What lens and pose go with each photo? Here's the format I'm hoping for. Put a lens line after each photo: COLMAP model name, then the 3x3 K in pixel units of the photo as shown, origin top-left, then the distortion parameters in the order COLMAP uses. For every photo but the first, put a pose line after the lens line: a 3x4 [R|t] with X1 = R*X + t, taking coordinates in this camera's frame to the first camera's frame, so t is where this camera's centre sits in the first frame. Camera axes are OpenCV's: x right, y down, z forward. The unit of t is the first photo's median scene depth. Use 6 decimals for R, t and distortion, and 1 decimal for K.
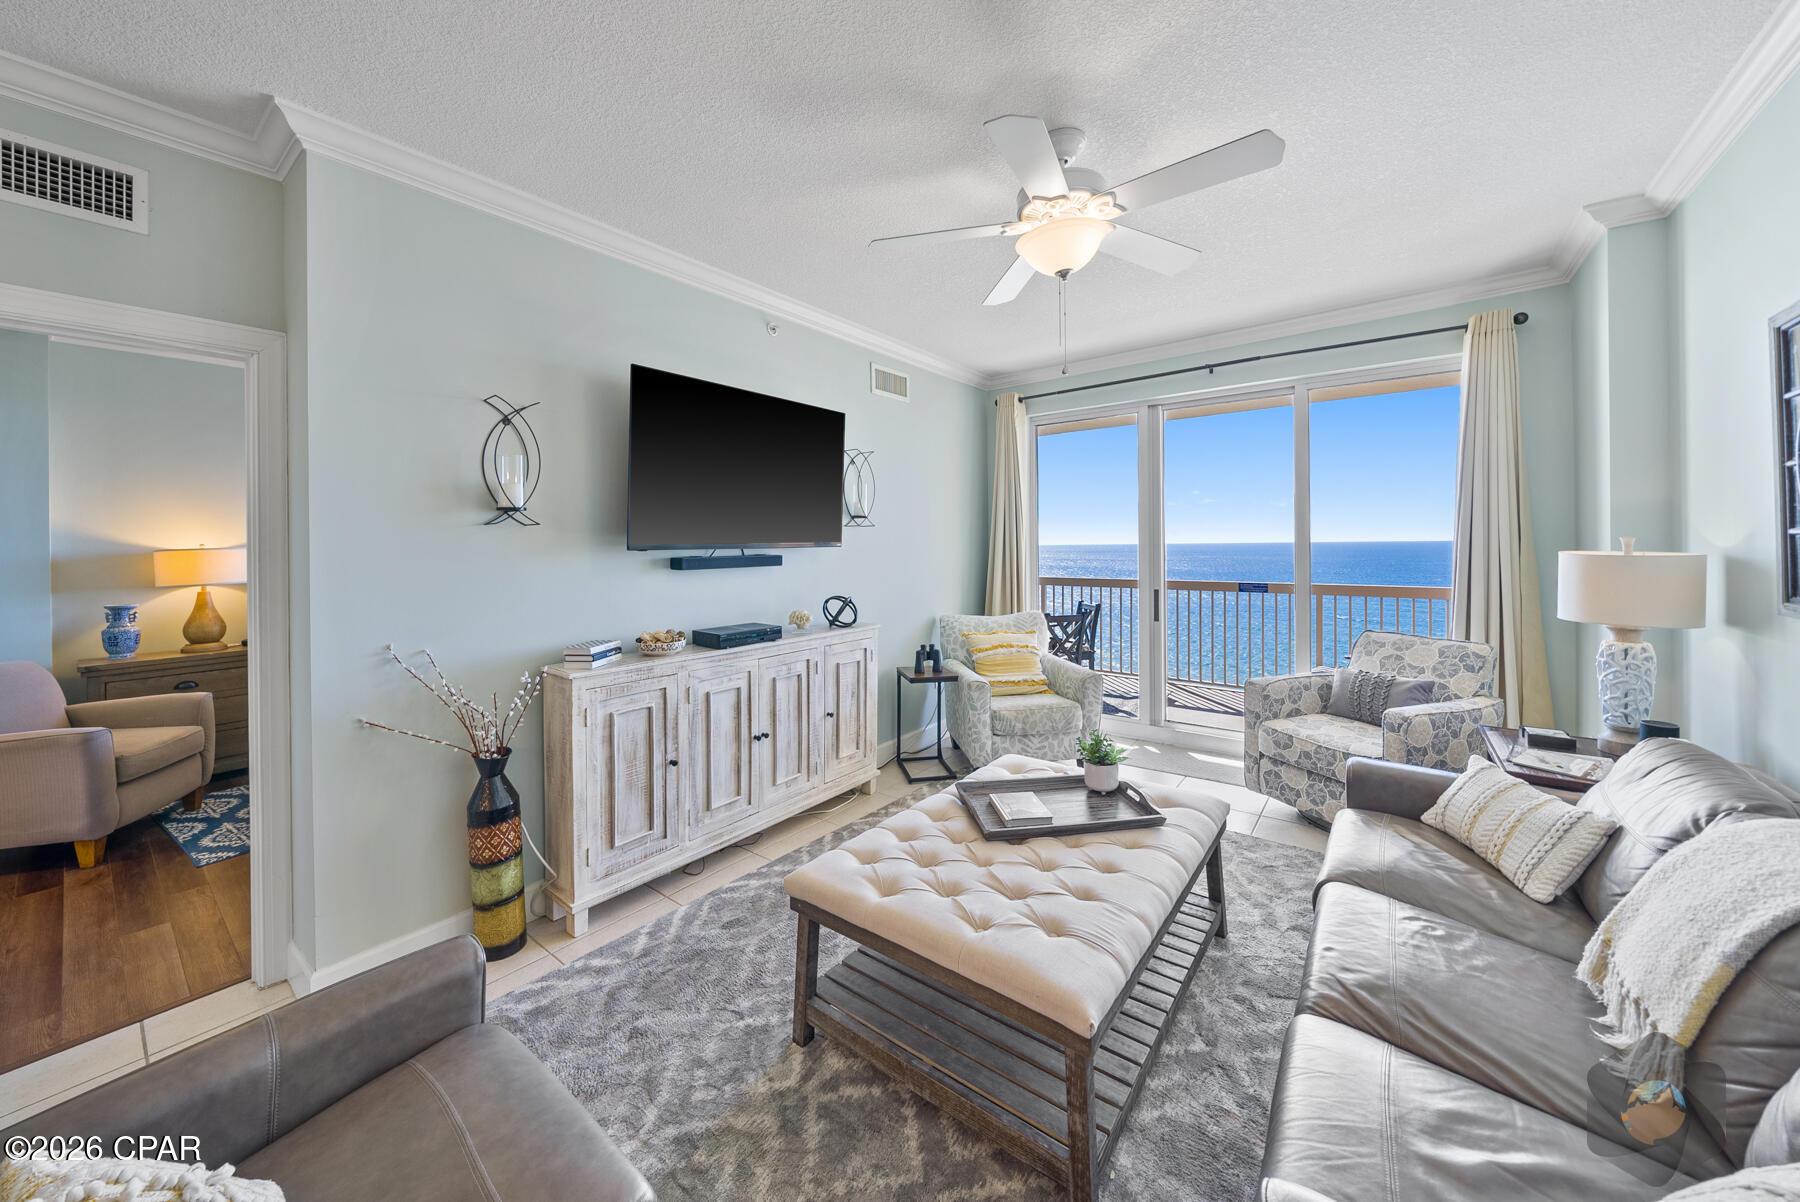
lens RADIAL K [[640.7, 0, 903.2], [0, 640.7, 536.9], [0, 0, 1]] dist [-0.008452, -0.000310]
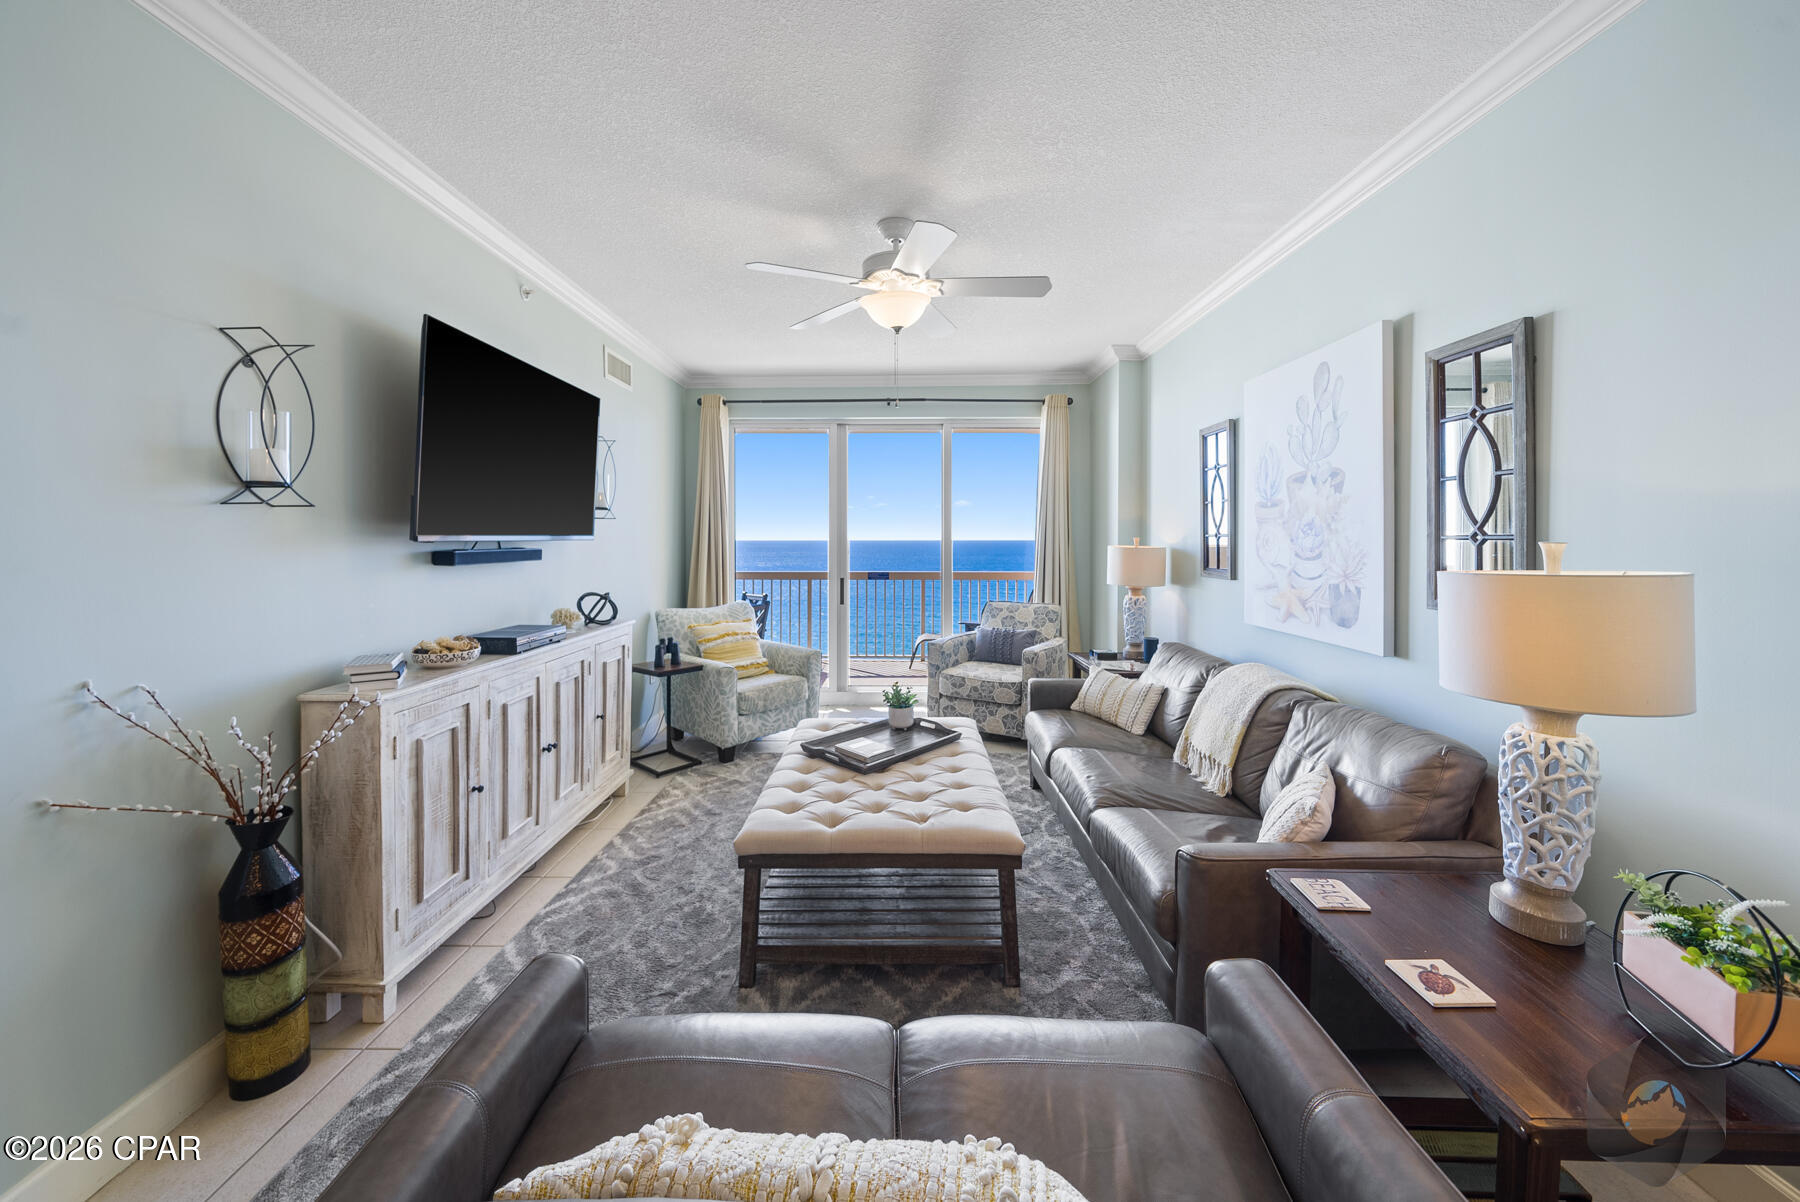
lens RADIAL K [[640.7, 0, 896.3], [0, 640.7, 536.3], [0, 0, 1]] dist [-0.008452, -0.000310]
pose [[0.790542, 0.011709, 0.612296, -0.435801], [-0.013944, 0.999902, -0.001118, 0.006593], [-0.612249, -0.007654, 0.790628, -0.019781]]
